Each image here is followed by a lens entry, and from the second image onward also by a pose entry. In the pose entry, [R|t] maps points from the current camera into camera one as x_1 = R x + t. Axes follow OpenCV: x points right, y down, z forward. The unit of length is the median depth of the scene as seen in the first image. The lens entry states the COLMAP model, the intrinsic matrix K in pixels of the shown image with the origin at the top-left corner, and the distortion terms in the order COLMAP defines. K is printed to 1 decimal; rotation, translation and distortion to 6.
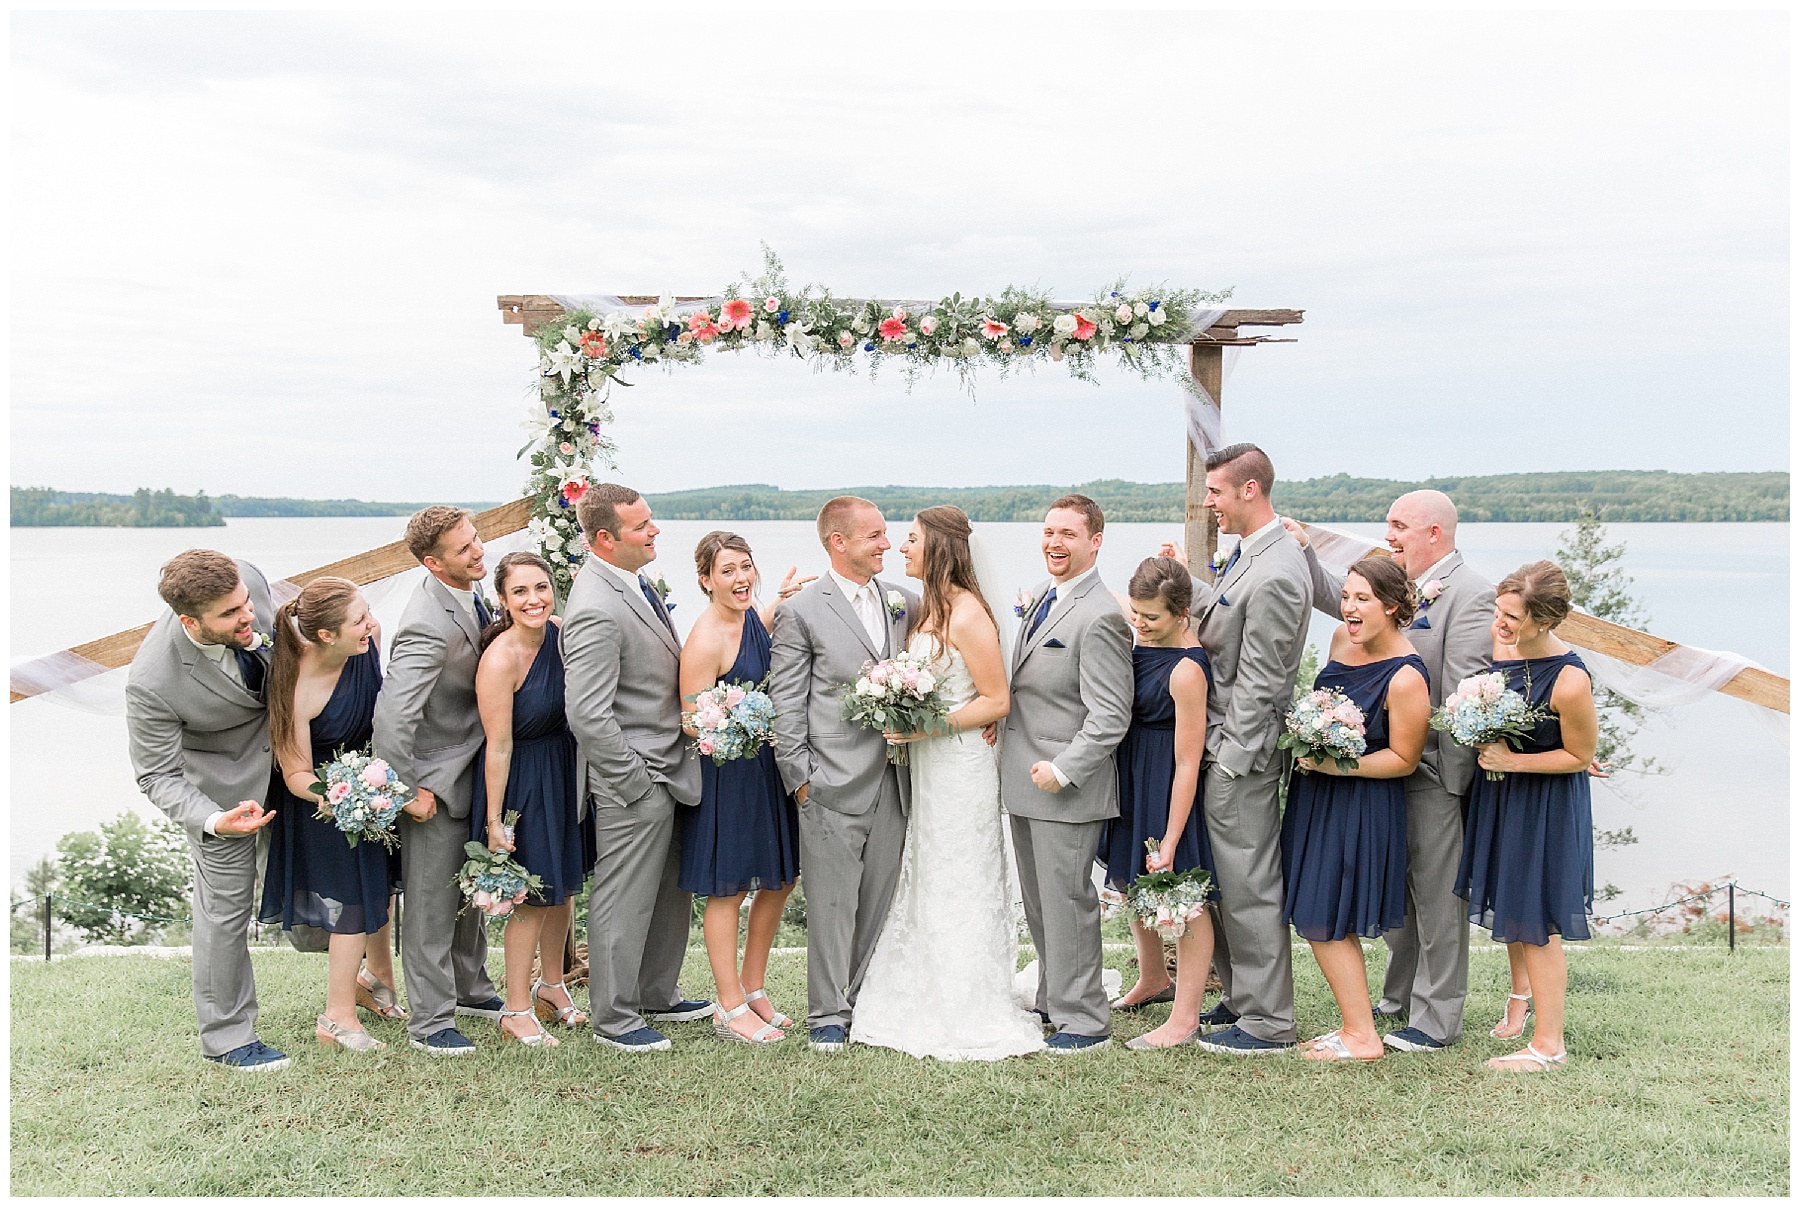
lens RADIAL K [[1769.0, 0, 942.1], [0, 1769.0, 646.5], [0, 0, 1]] dist [0.008246, -0.007212]
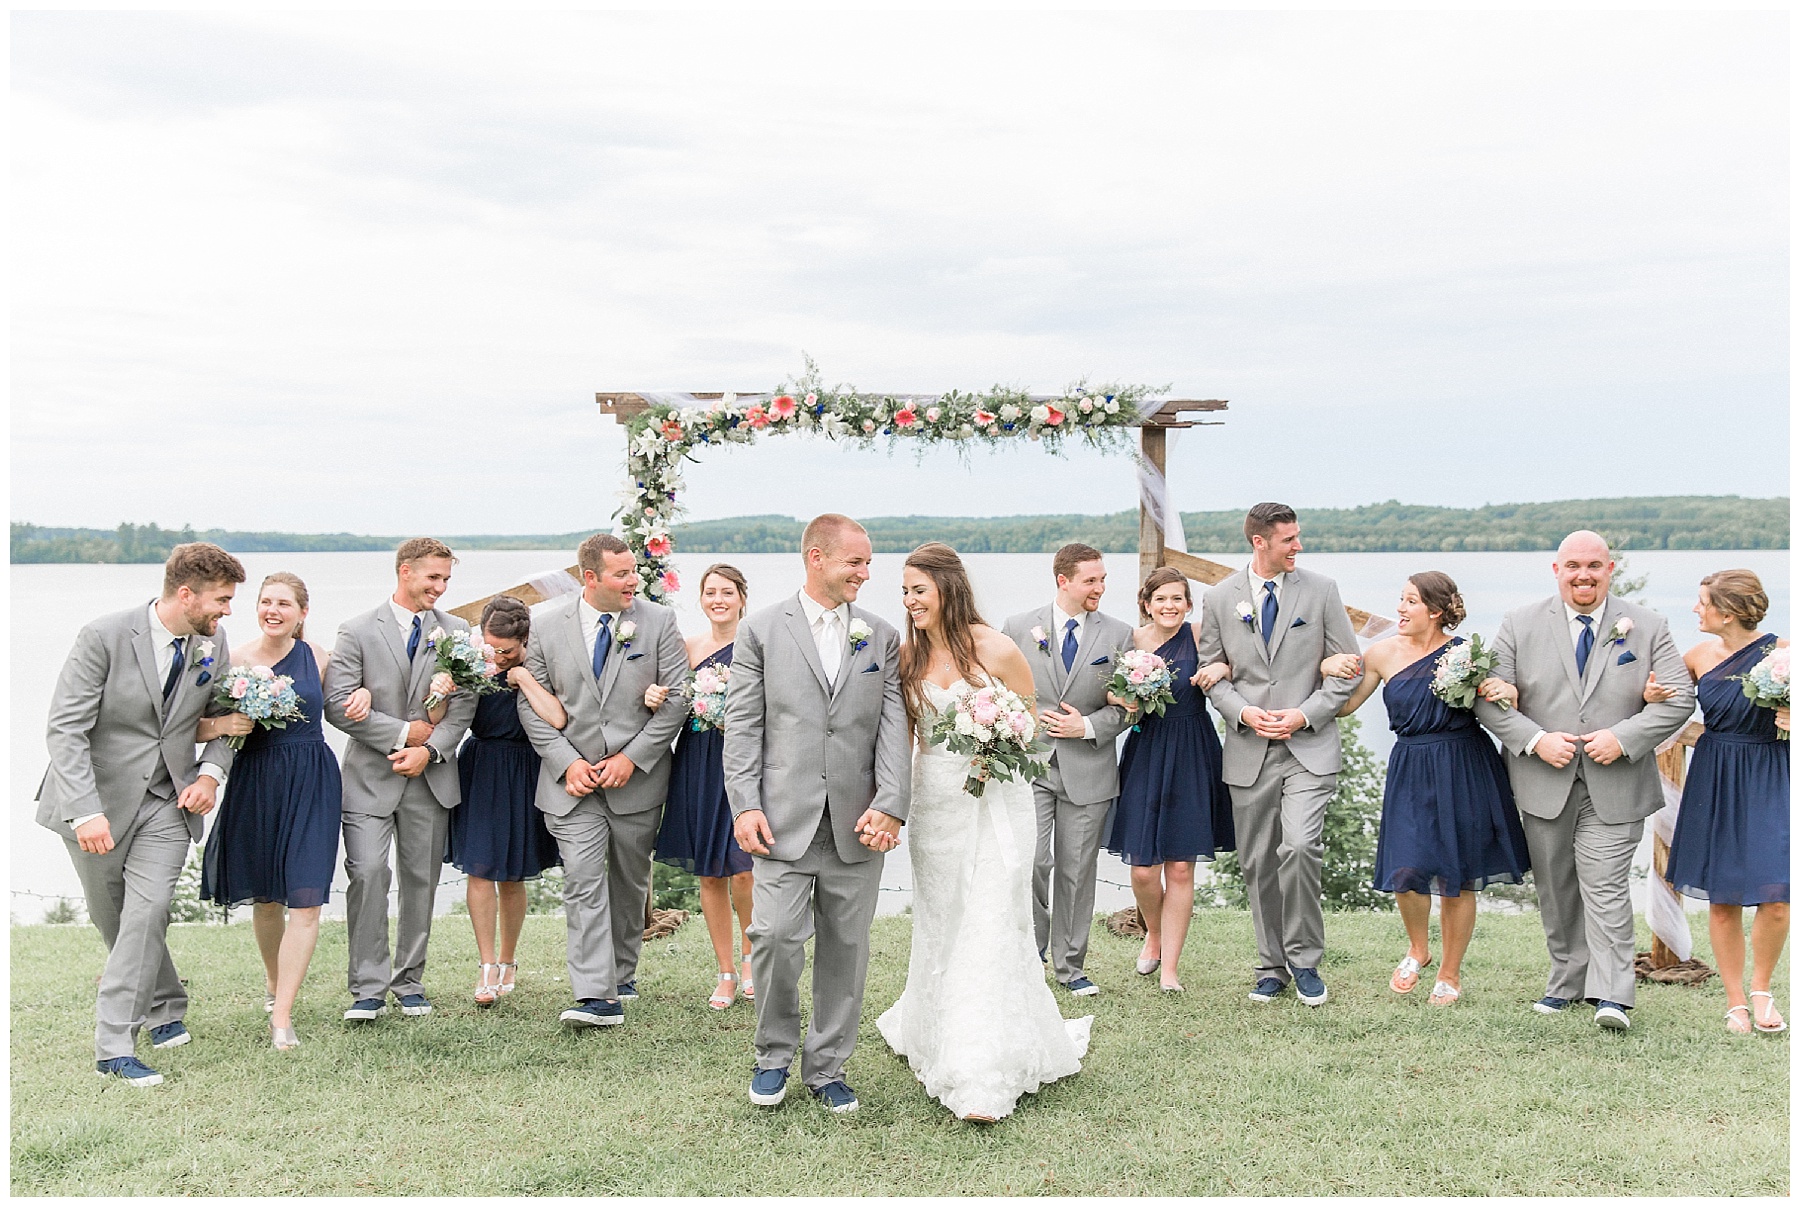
lens RADIAL K [[1891.6, 0, 932.1], [0, 1891.6, 606.4], [0, 0, 1]] dist [0.012364, 0.001740]
pose [[0.999859, -0.004748, -0.016118, 0.012909], [0.004089, 0.999166, -0.040632, 0.012566], [0.016298, 0.040560, 0.999044, -0.359390]]
